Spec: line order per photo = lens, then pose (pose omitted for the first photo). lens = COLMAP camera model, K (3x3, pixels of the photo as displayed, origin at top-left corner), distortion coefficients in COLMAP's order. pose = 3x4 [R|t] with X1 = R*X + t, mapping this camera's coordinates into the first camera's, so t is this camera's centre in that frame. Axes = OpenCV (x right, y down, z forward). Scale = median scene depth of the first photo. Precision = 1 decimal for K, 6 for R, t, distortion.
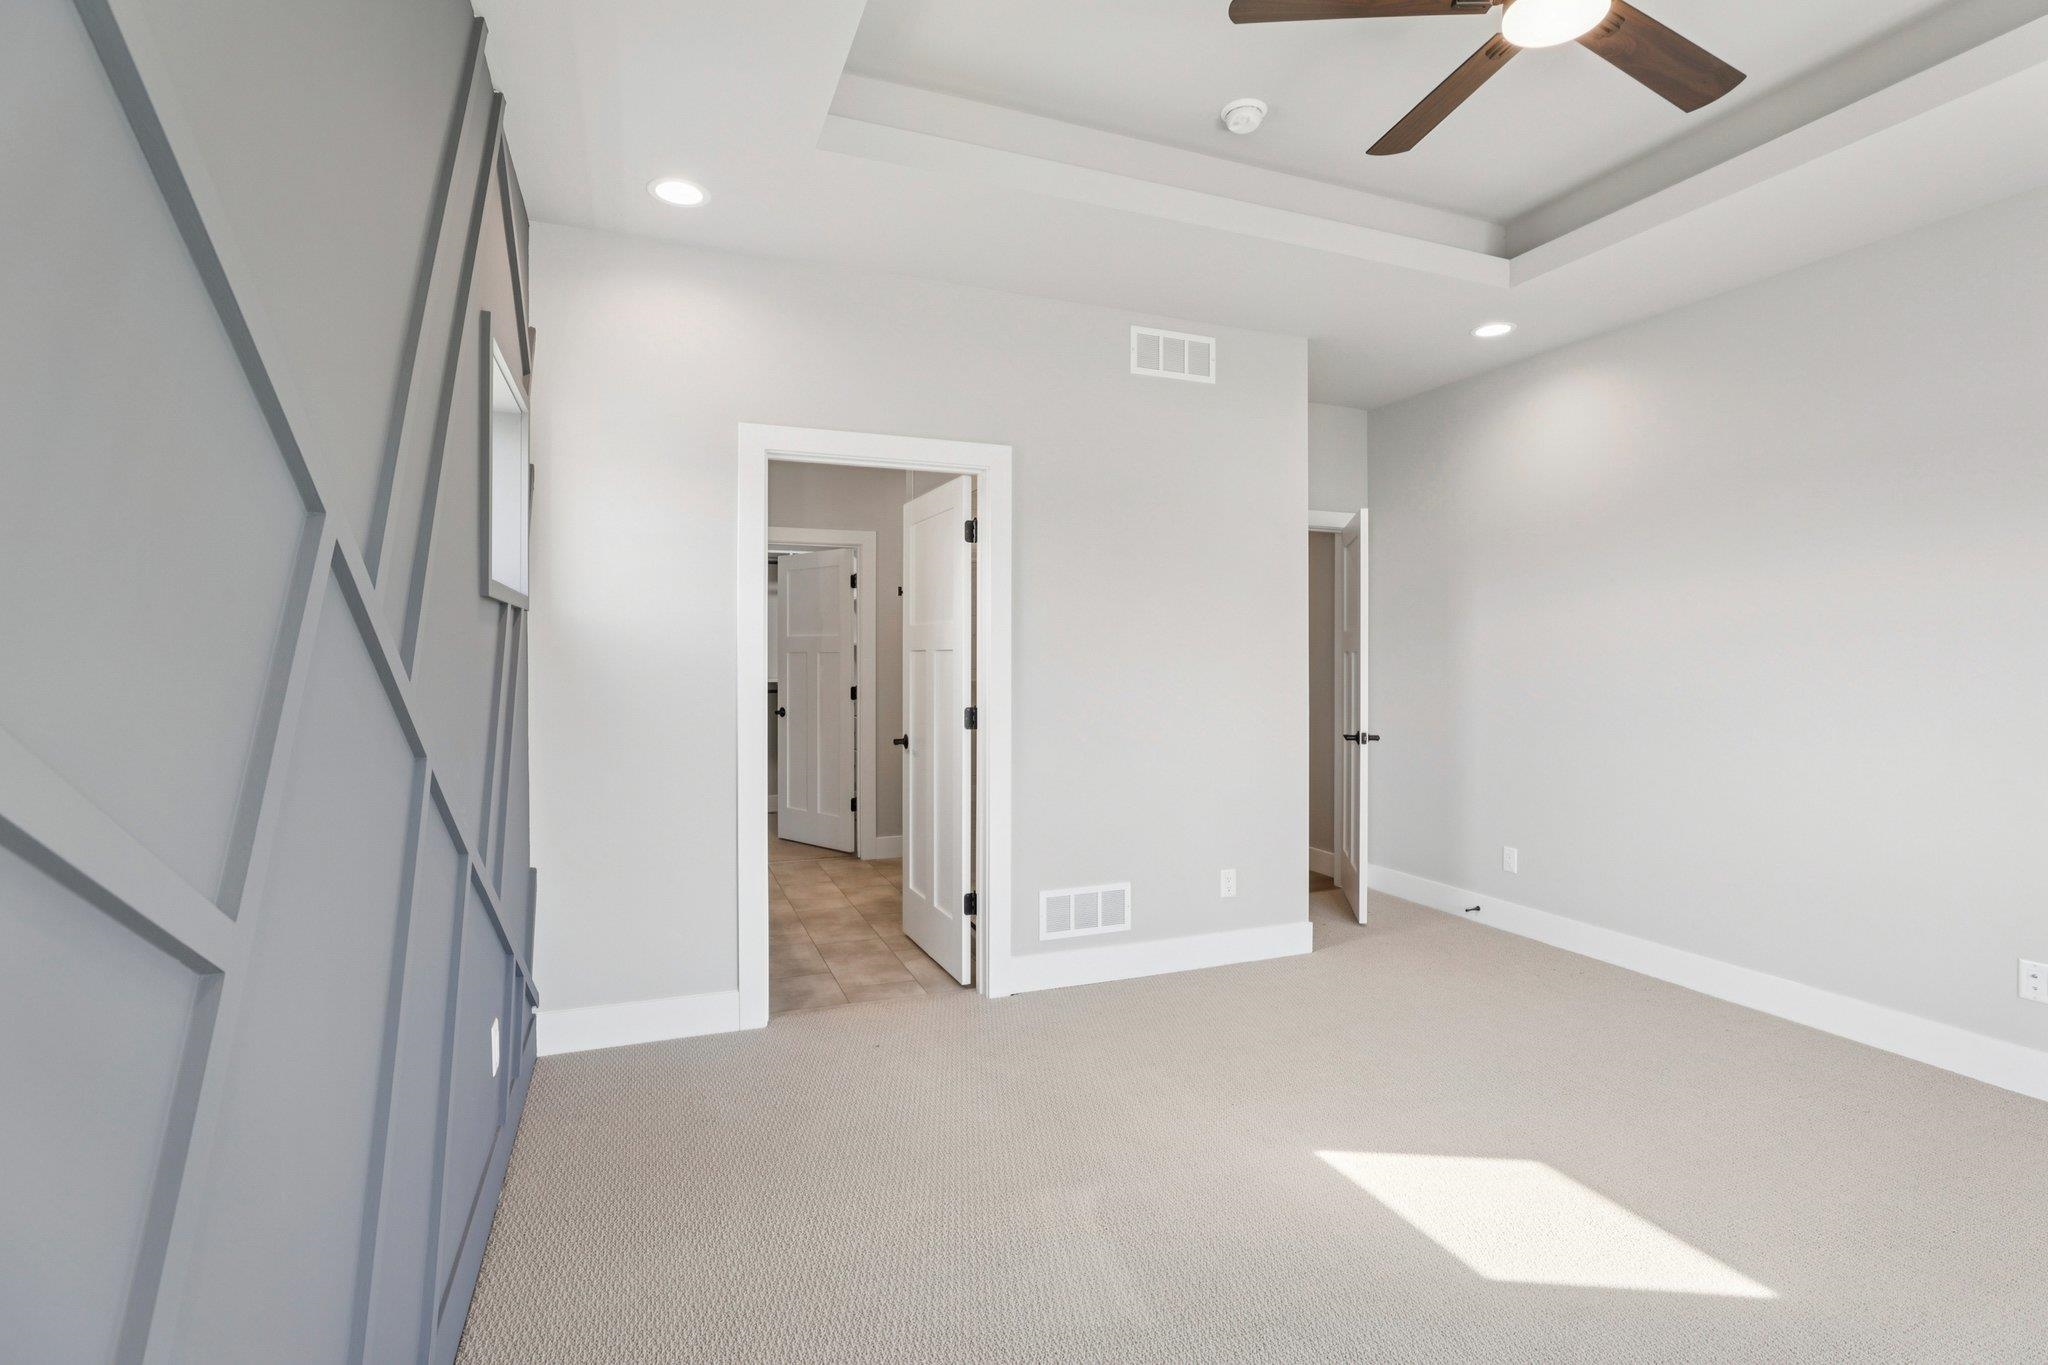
lens RADIAL K [[960.7, 0, 1014.9], [0, 960.7, 664.3], [0, 0, 1]] dist [-0.042241, 0.011593]
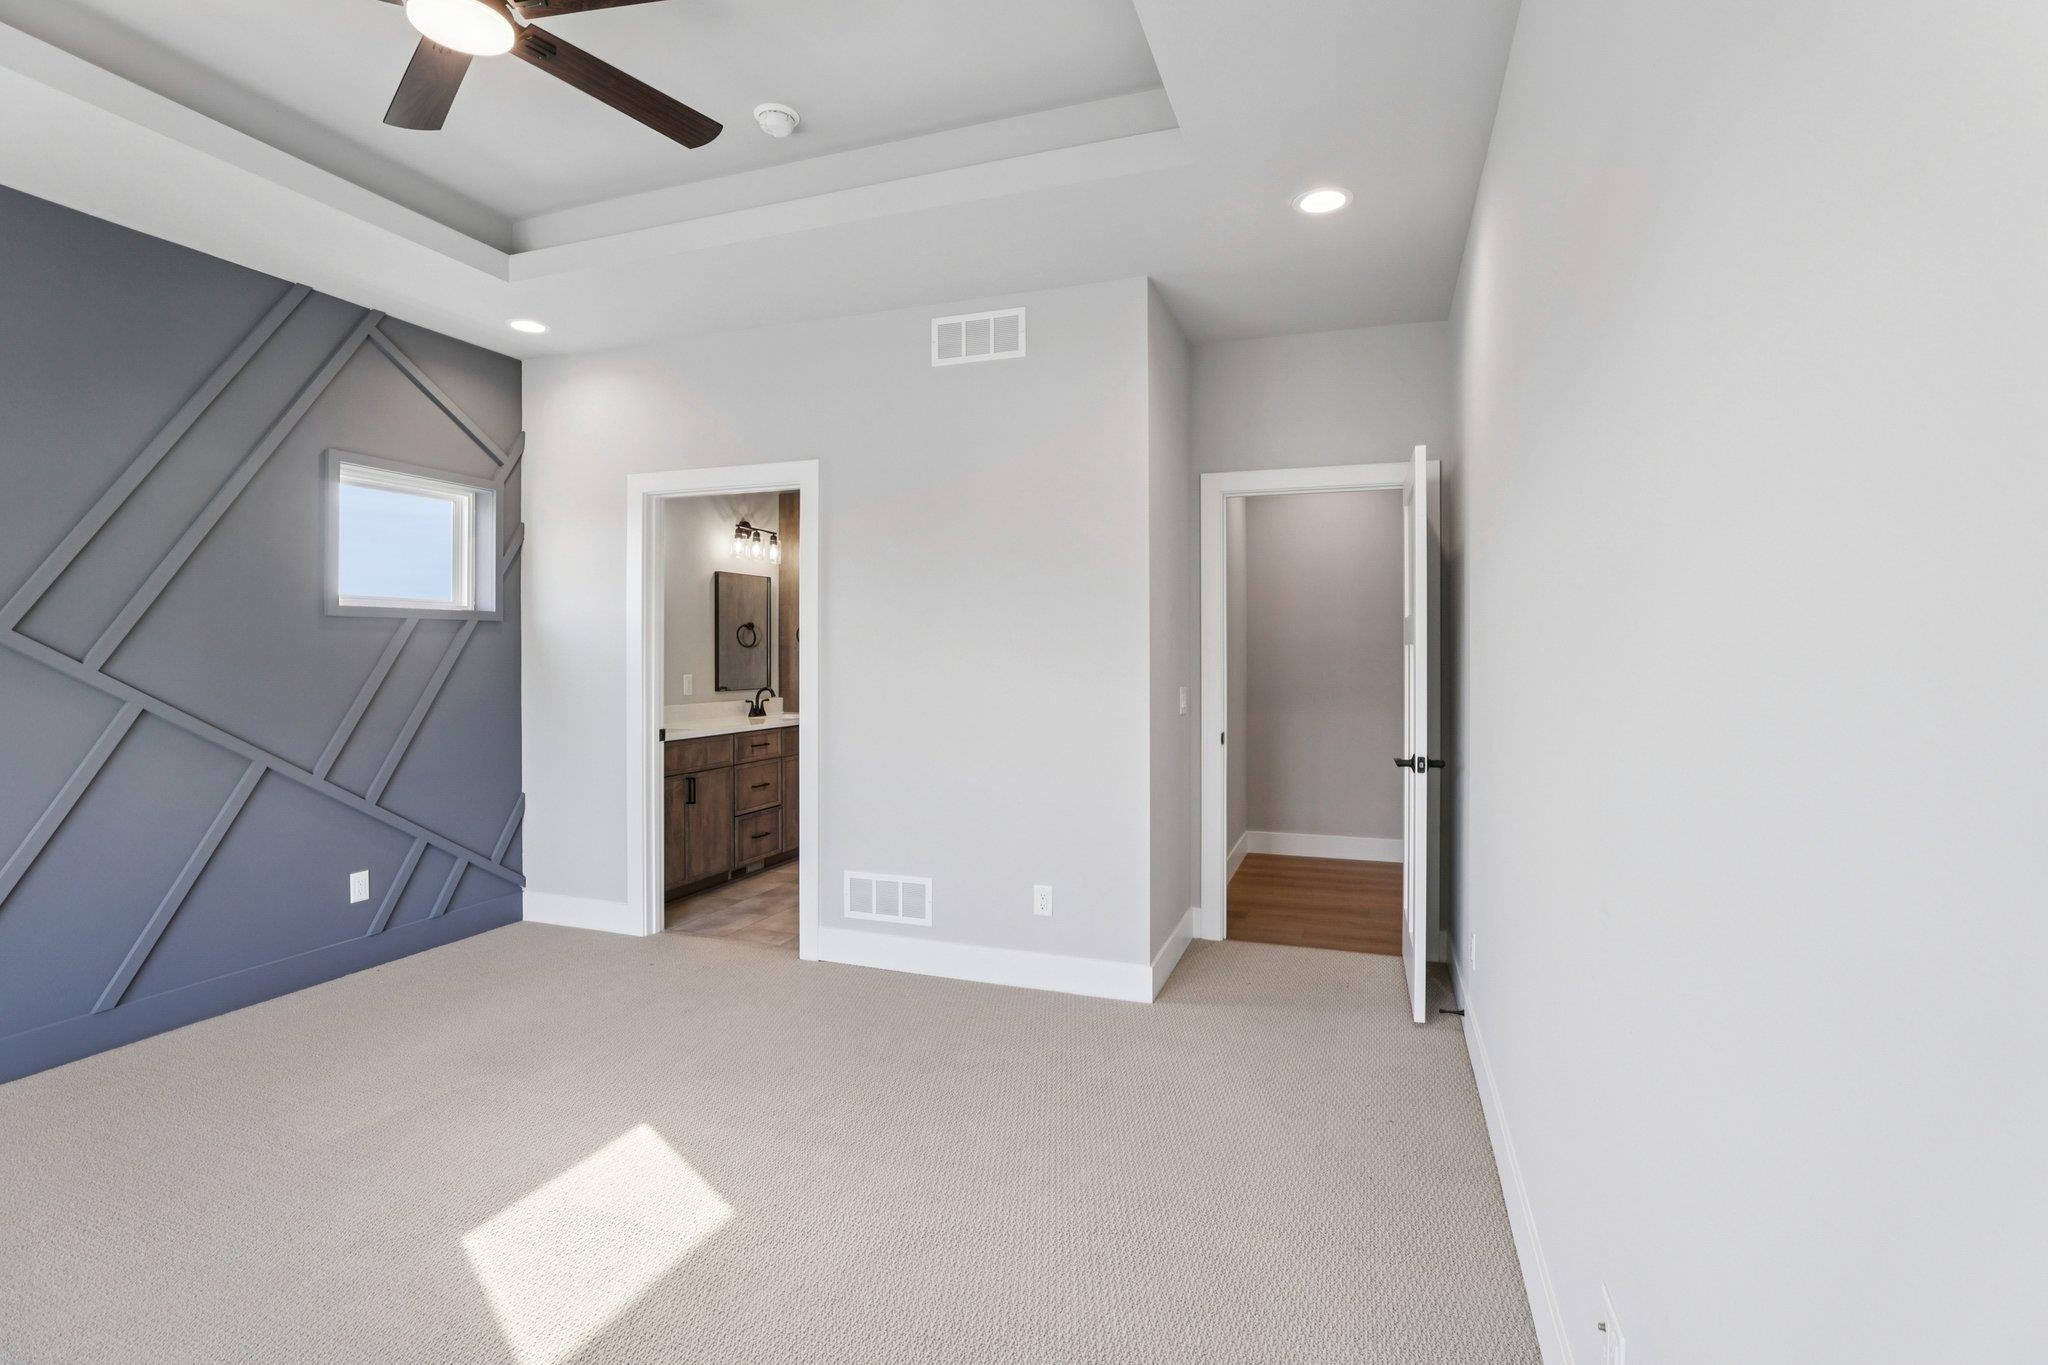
lens RADIAL K [[960.7, 0, 1014.9], [0, 960.7, 664.3], [0, 0, 1]] dist [-0.042241, 0.011593]
pose [[0.751264, 0.009400, -0.659935, 0.847966], [-0.006105, 0.999955, 0.007294, -0.003152], [0.659974, -0.001451, 0.751287, 0.310993]]
